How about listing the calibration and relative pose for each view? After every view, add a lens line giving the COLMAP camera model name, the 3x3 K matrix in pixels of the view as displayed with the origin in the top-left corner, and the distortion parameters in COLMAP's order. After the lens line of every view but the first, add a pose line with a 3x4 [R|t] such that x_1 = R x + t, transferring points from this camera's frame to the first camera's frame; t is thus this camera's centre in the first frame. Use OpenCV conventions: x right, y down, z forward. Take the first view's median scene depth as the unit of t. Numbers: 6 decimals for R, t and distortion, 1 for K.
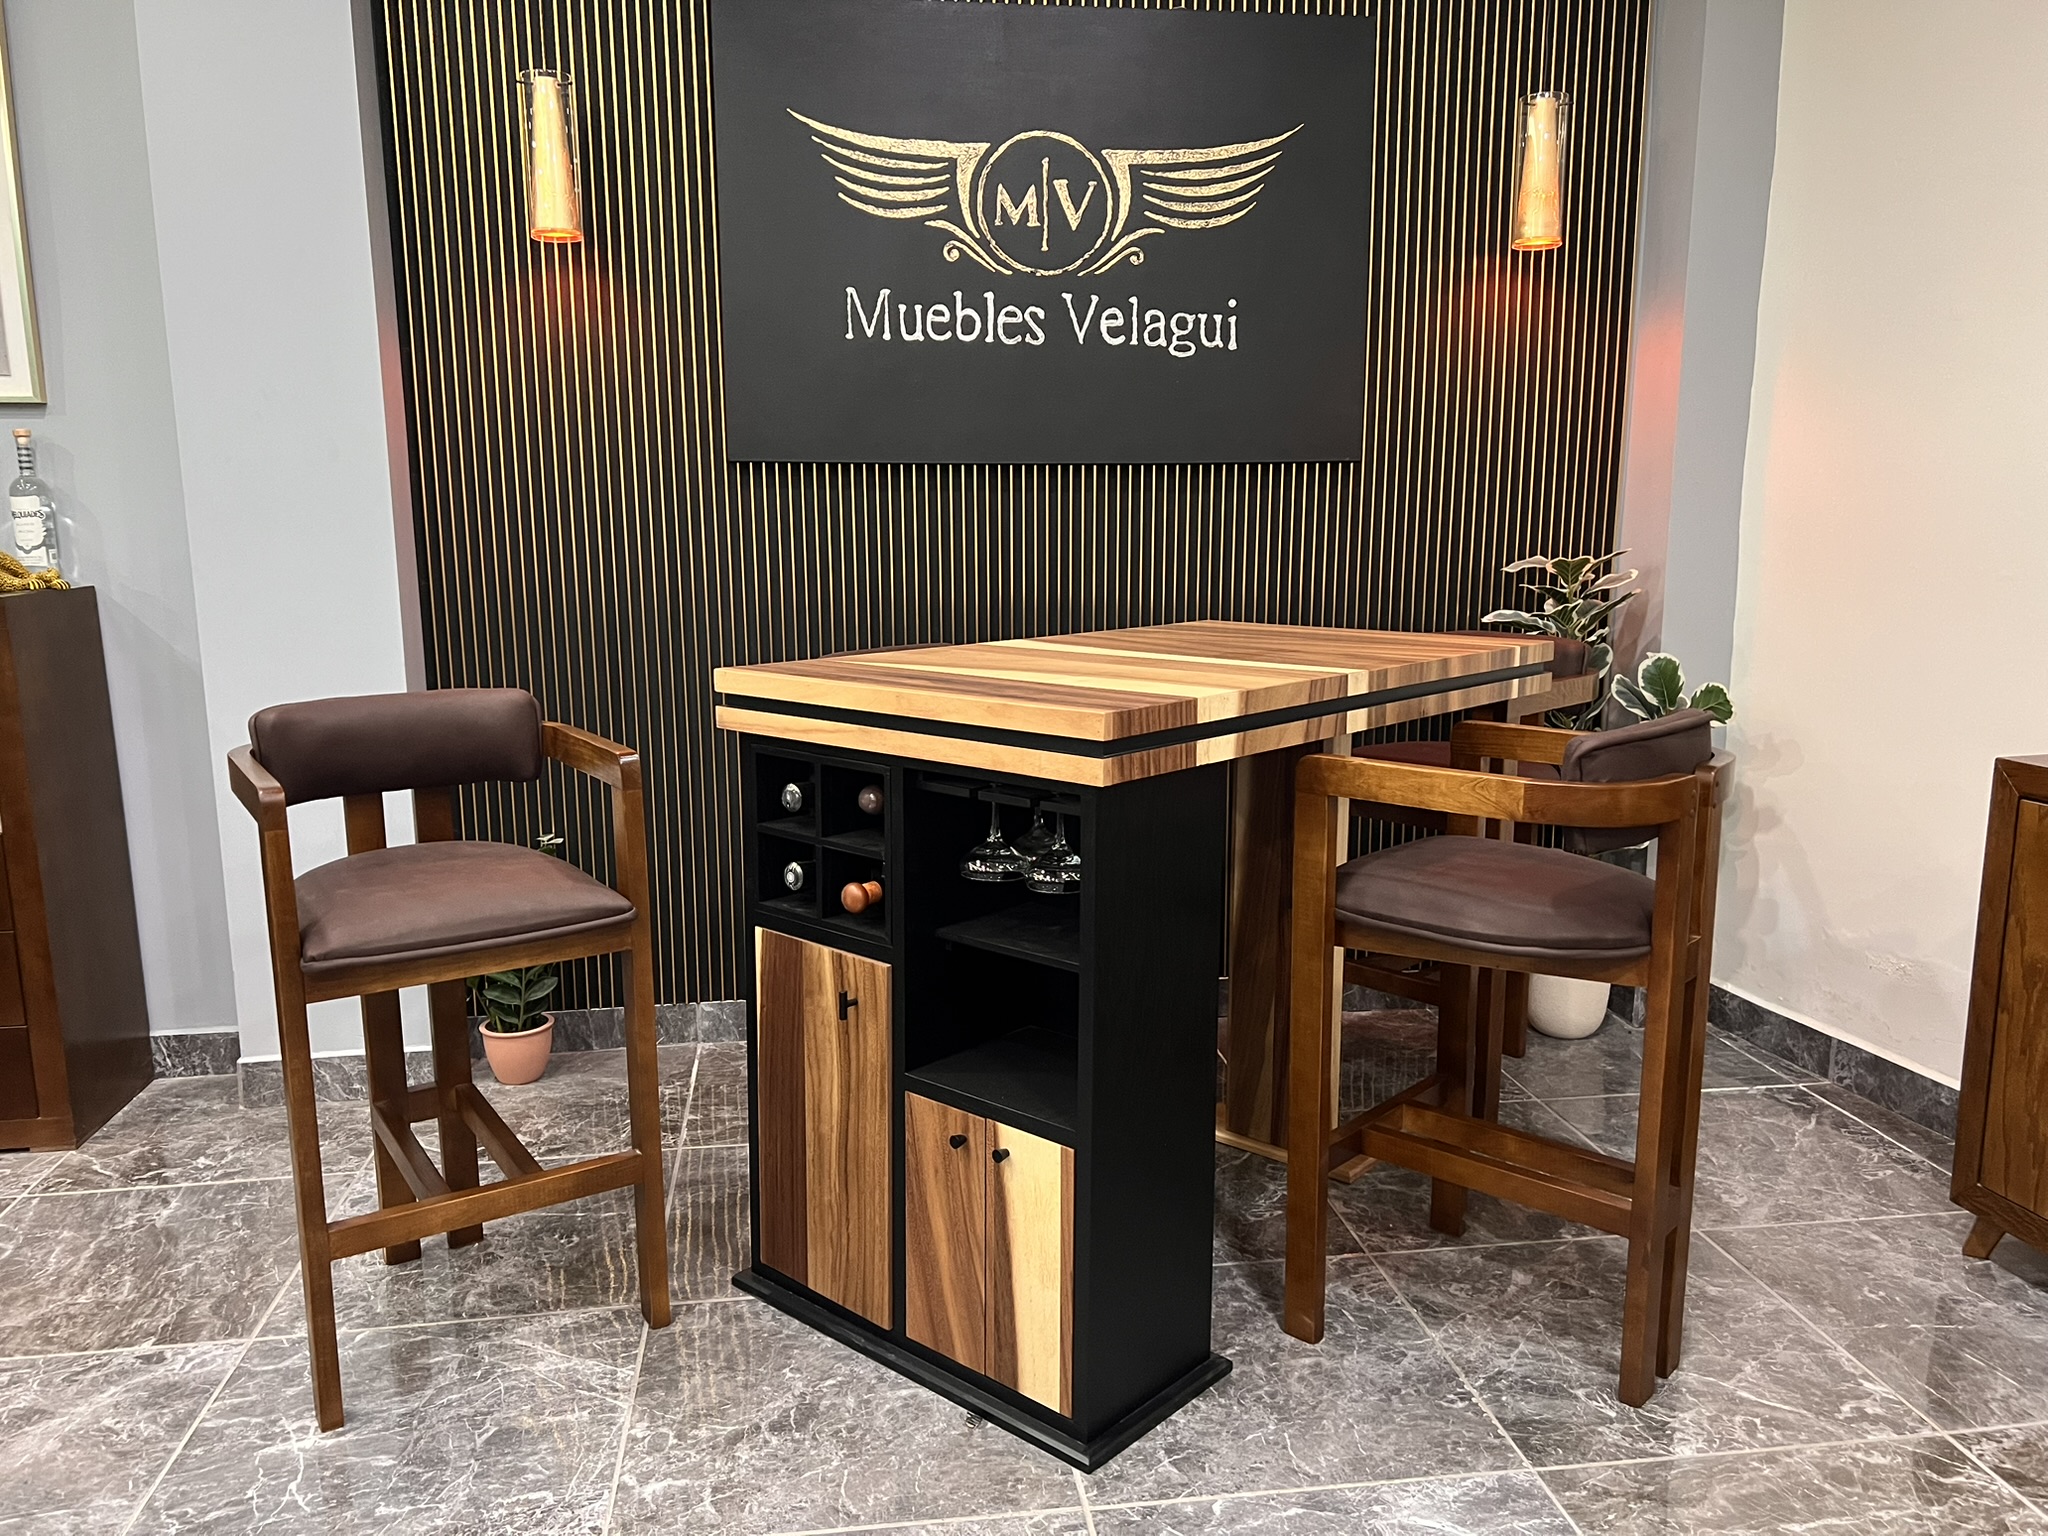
lens RADIAL K [[1543.8, 0, 1019.7], [0, 1543.8, 771.4], [0, 0, 1]] dist [0.039287, -0.049052]
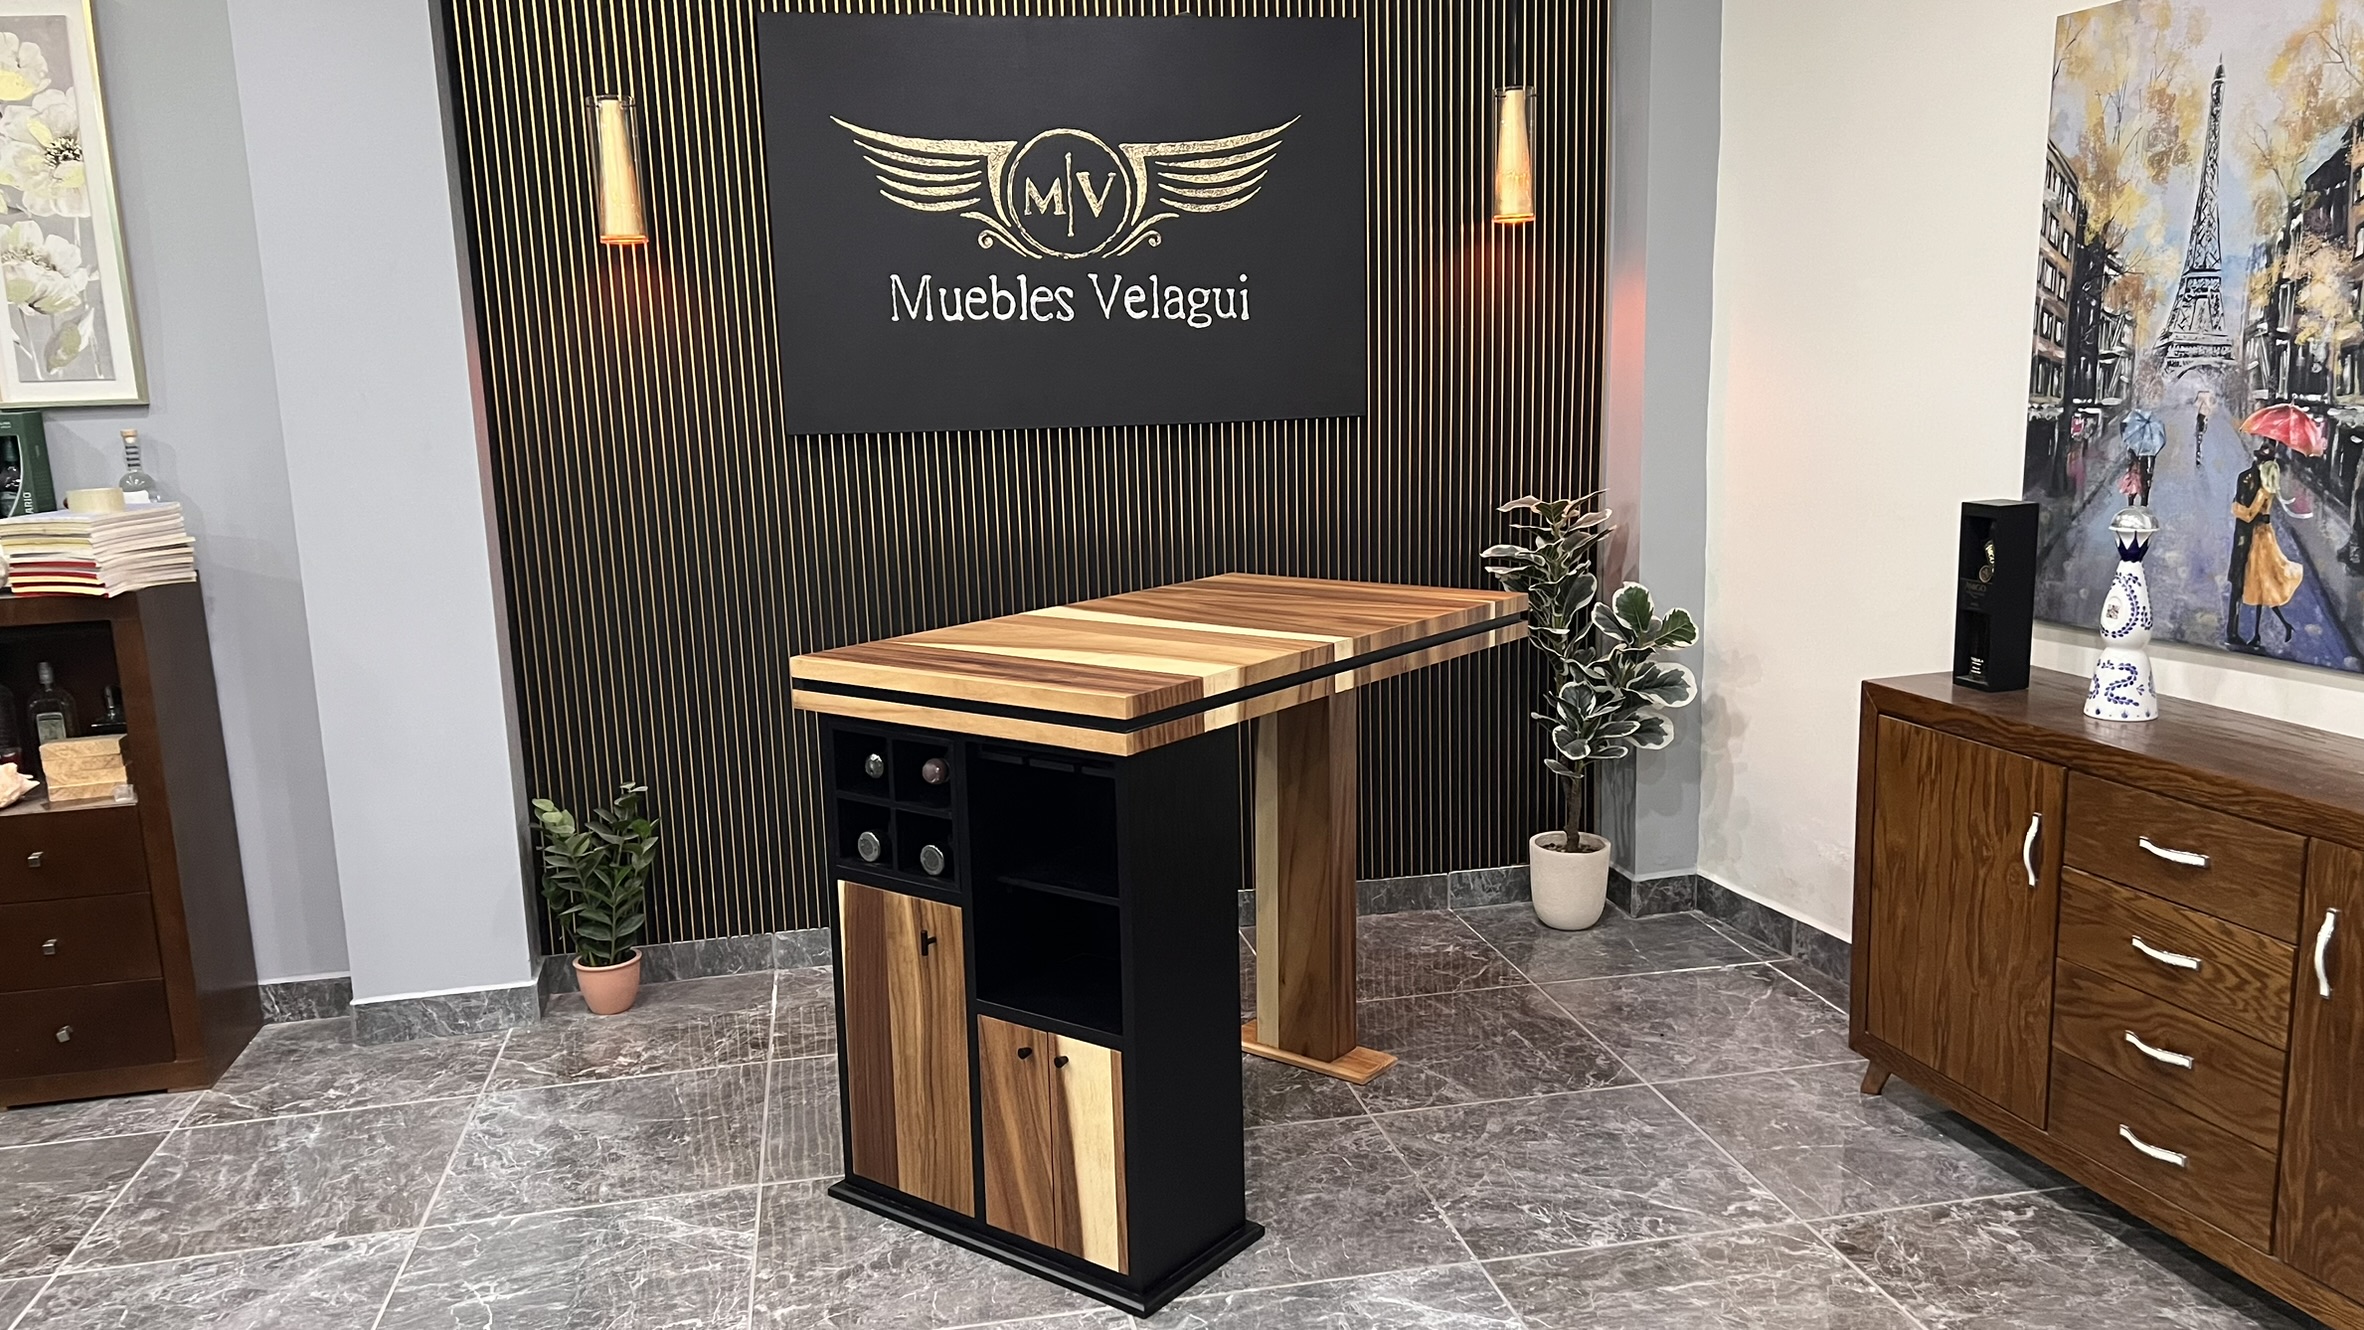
lens RADIAL K [[1780.3, 0, 1185.6], [0, 1780.3, 675.5], [0, 0, 1]] dist [0.039175, -0.048627]
pose [[0.997812, -0.034718, 0.056260, 0.015419], [0.034376, 0.999384, 0.007039, -0.030222], [-0.056470, -0.005089, 0.998391, -0.273278]]
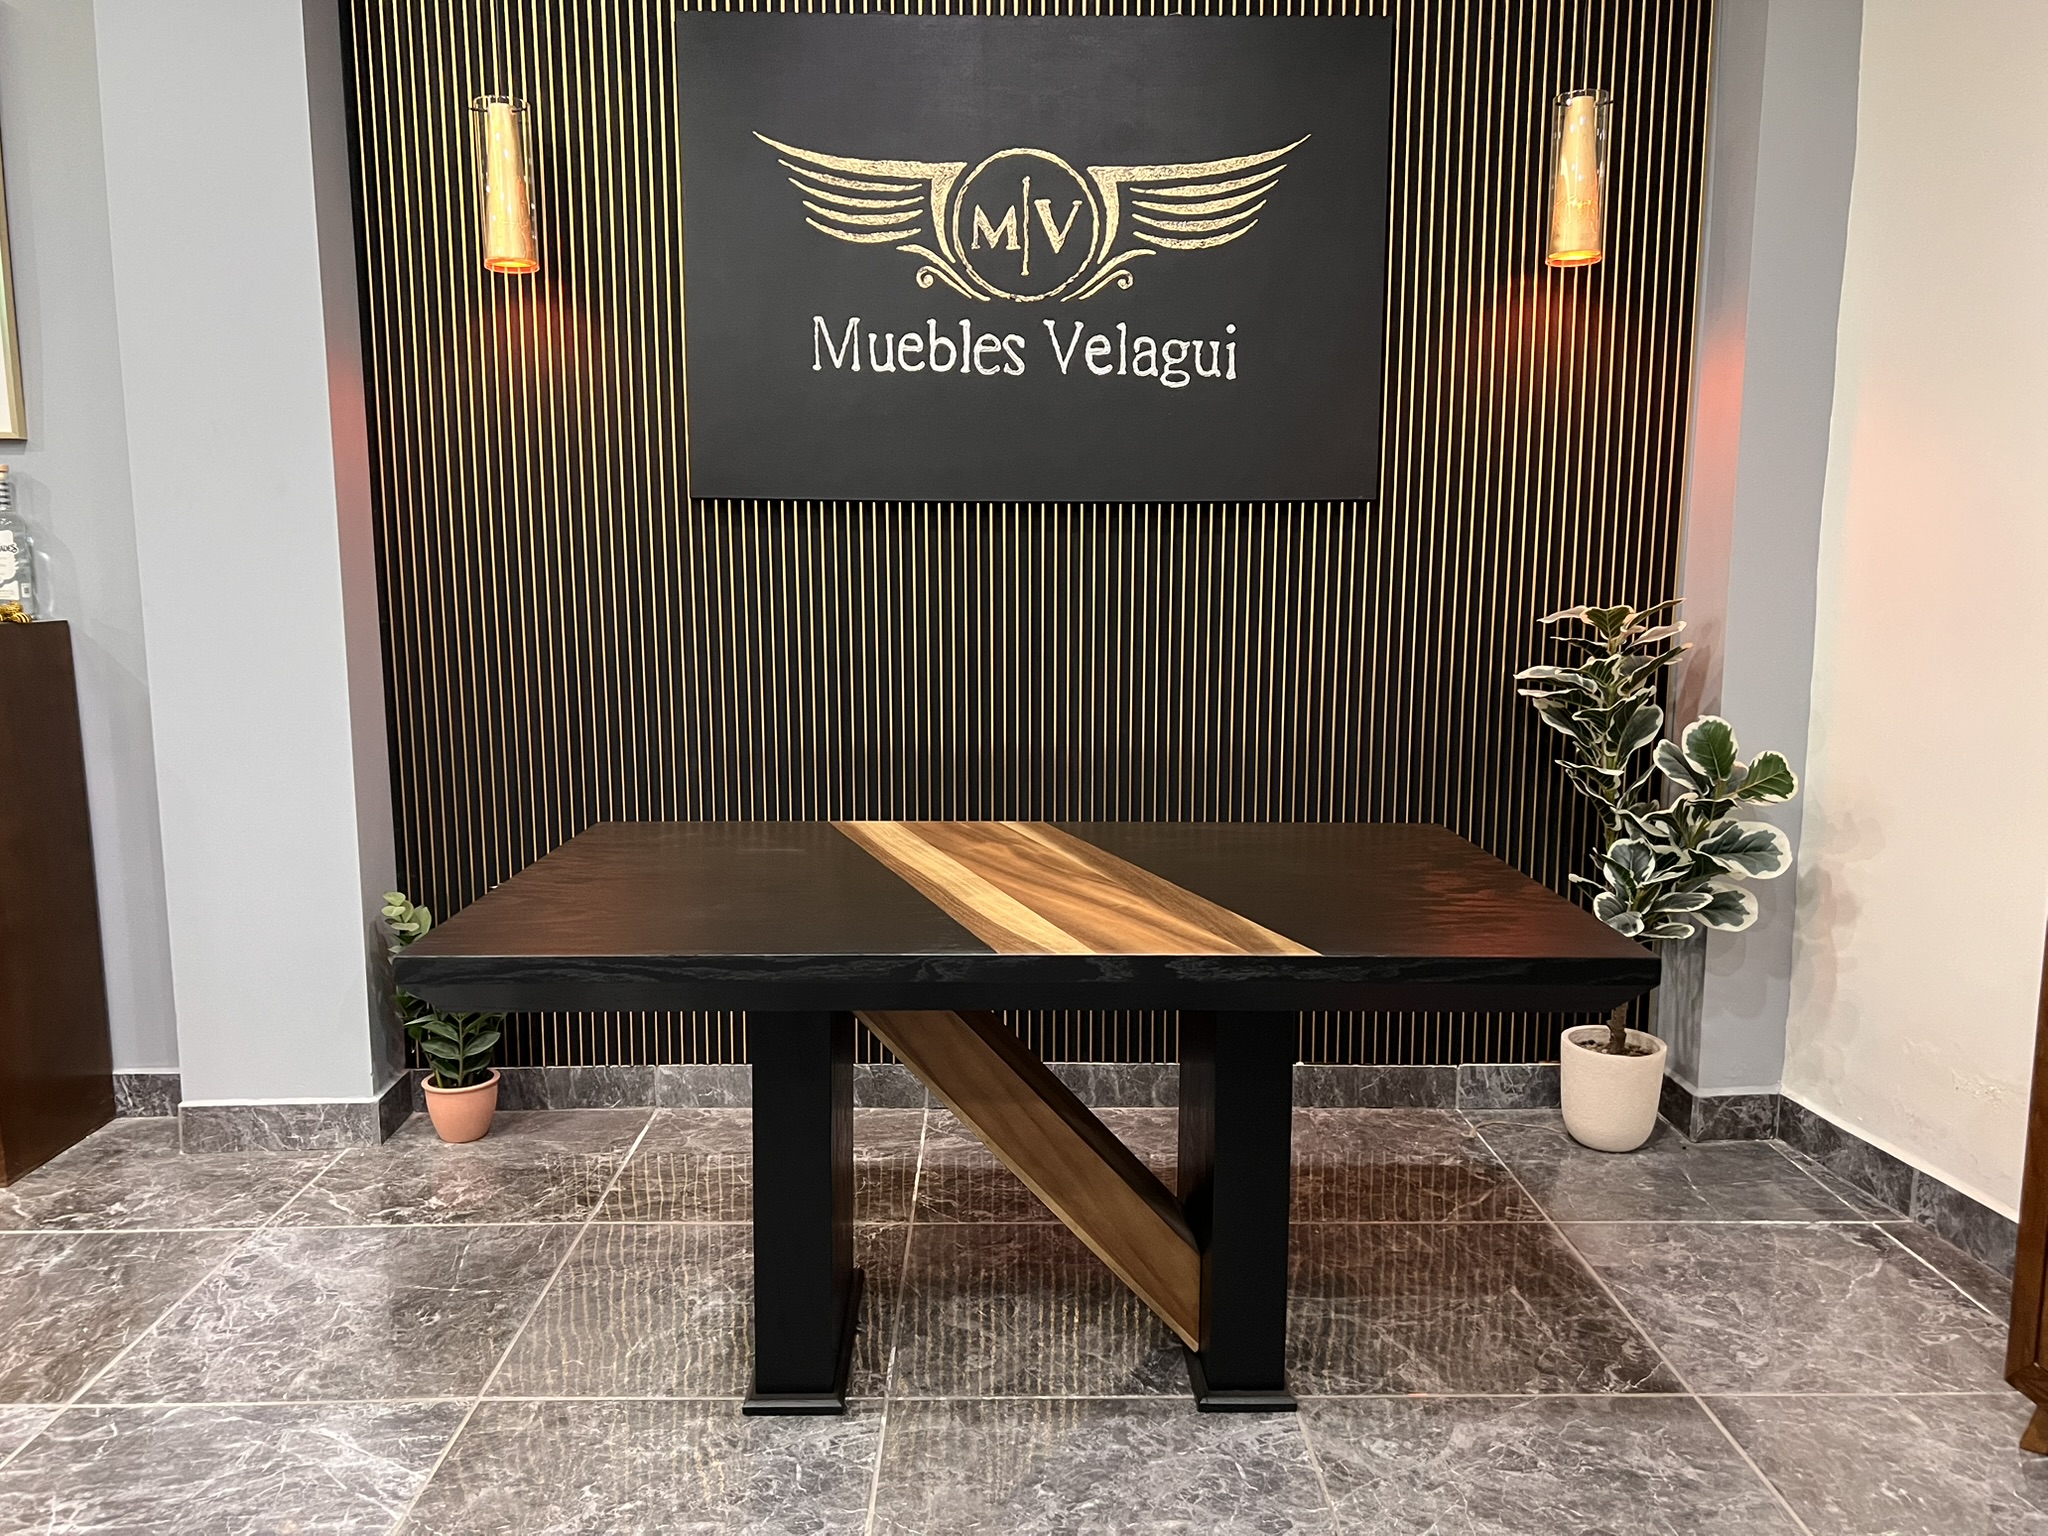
lens RADIAL K [[1543.8, 0, 1019.9], [0, 1543.8, 776.2], [0, 0, 1]] dist [0.039287, -0.049052]
pose [[0.991980, 0.023194, -0.124247, 0.136764], [-0.027621, 0.999039, -0.034028, -0.001784], [0.123339, 0.037187, 0.991668, 0.083173]]
